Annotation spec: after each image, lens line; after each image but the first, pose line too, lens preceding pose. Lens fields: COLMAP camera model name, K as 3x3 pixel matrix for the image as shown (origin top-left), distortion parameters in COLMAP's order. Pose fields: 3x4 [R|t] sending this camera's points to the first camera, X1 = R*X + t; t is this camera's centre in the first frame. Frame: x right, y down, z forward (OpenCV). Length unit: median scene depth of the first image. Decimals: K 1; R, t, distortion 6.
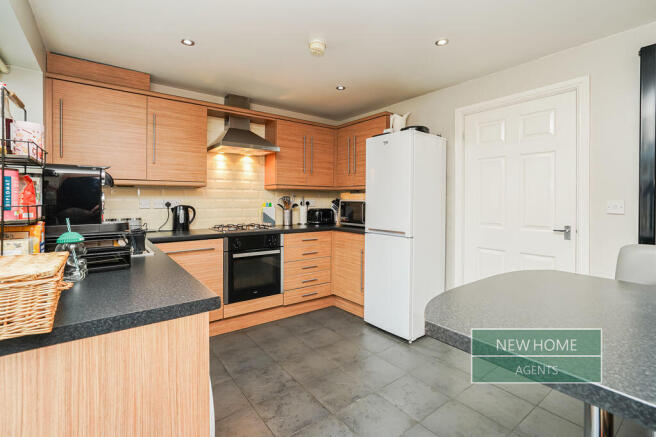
lens RADIAL K [[300.6, 0, 326.7], [0, 300.6, 201.6], [0, 0, 1]] dist [-0.019711, 0.006076]
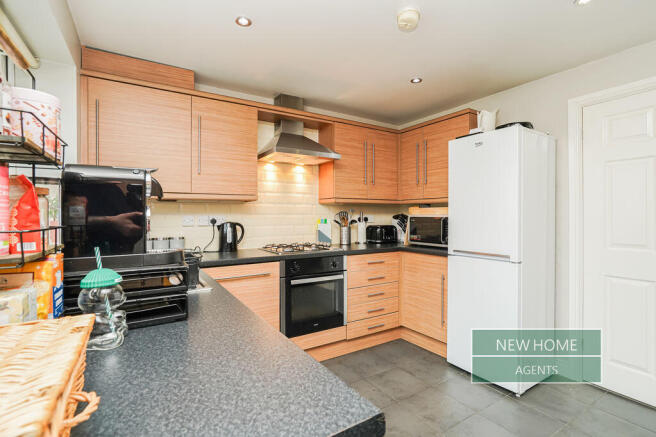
lens RADIAL K [[300.6, 0, 332.4], [0, 300.6, 216.6], [0, 0, 1]] dist [-0.019711, 0.006076]
pose [[0.997325, -0.004628, -0.072953, -0.129920], [0.004627, 0.999989, -0.000186, -0.002716], [0.072953, -0.000152, 0.997335, 0.161295]]
